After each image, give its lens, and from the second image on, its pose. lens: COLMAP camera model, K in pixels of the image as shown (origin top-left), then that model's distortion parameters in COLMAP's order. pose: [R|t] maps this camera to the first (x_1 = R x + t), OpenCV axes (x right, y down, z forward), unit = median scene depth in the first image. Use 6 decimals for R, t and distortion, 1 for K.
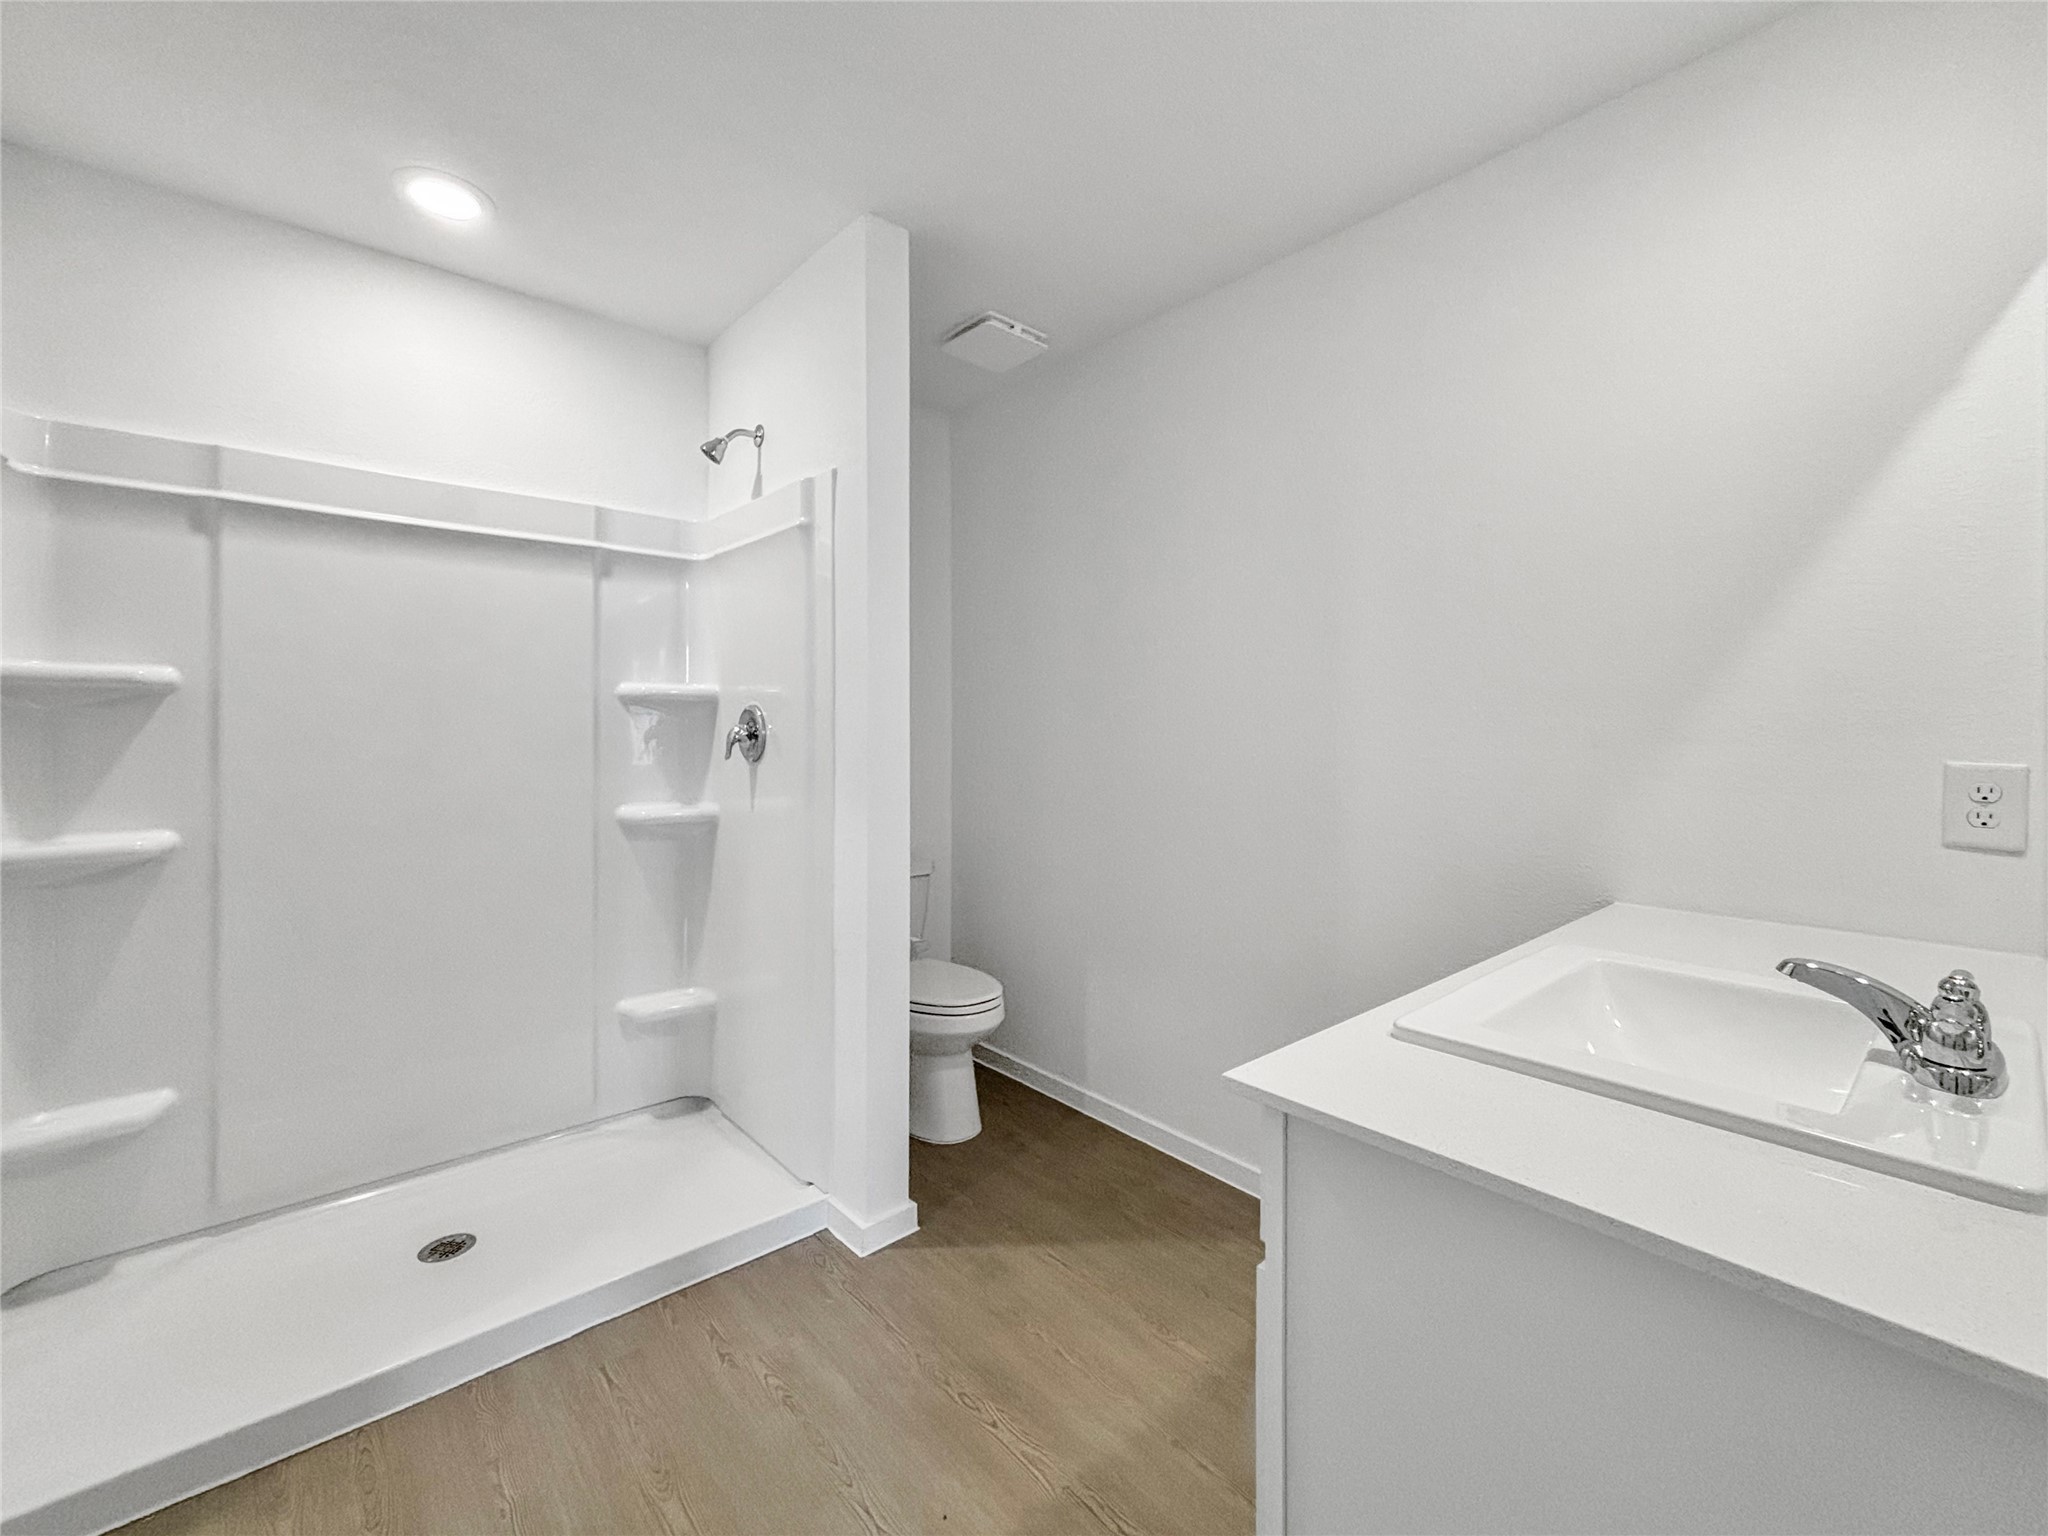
lens RADIAL K [[836.0, 0, 1017.6], [0, 836.0, 755.0], [0, 0, 1]] dist [-0.008222, 0.000777]
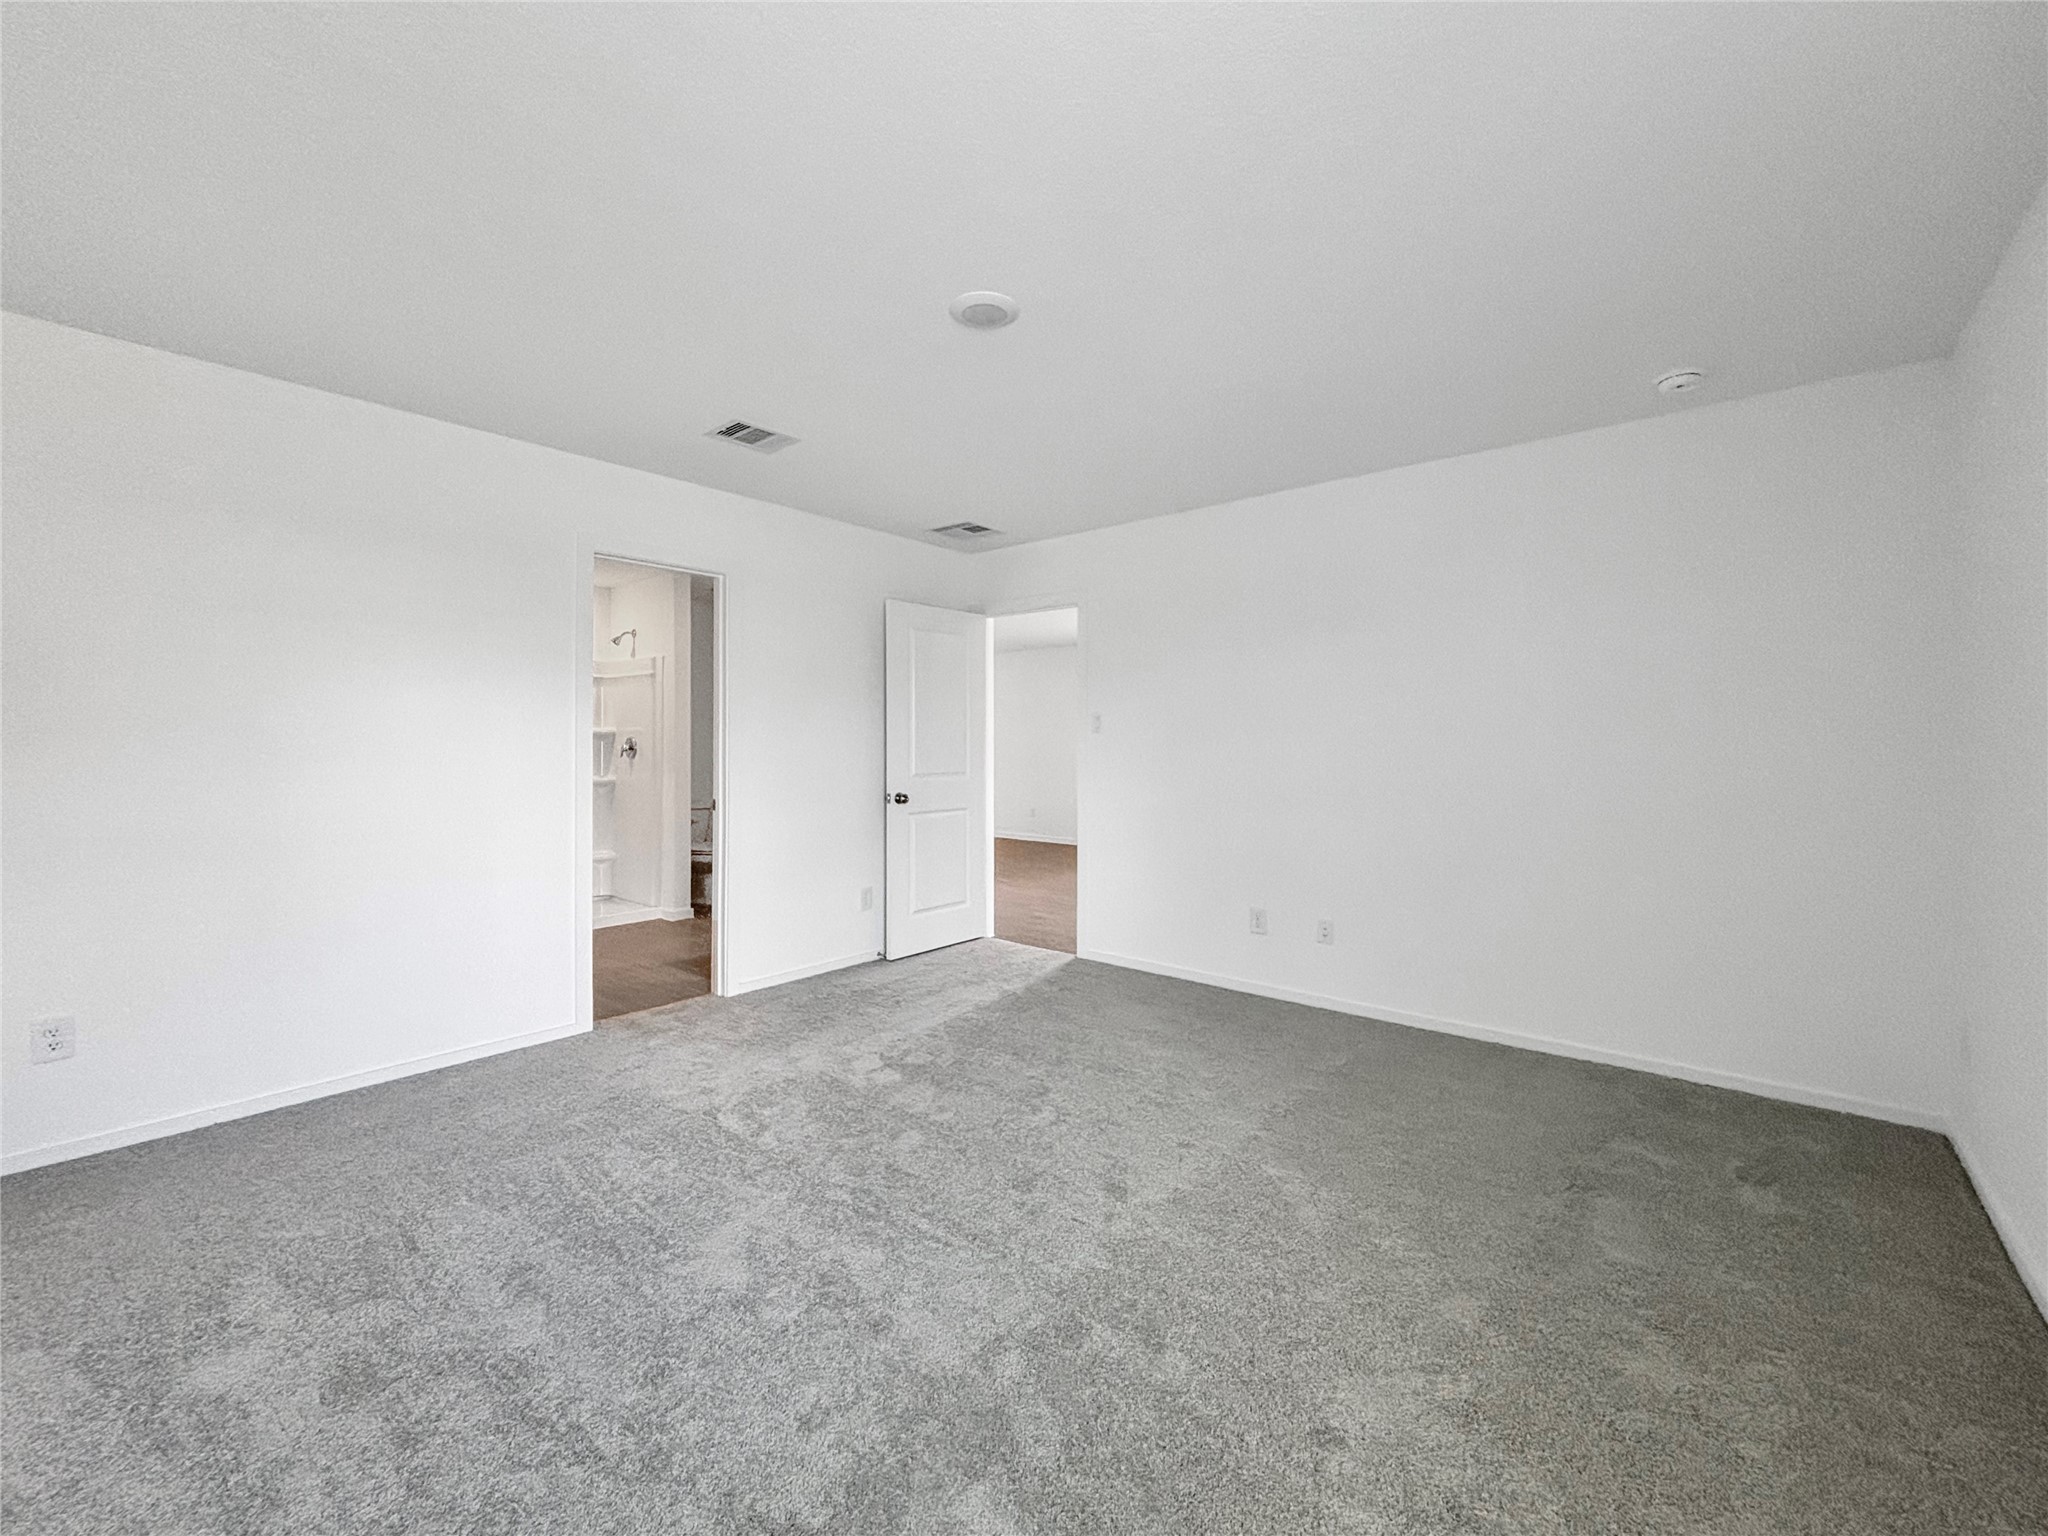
lens RADIAL K [[836.0, 0, 1021.0], [0, 836.0, 762.8], [0, 0, 1]] dist [-0.008222, 0.000777]
pose [[0.985401, -0.000740, 0.170245, 0.448718], [0.000659, 1.000000, 0.000531, 0.021134], [-0.170245, -0.000411, 0.985402, -1.817453]]
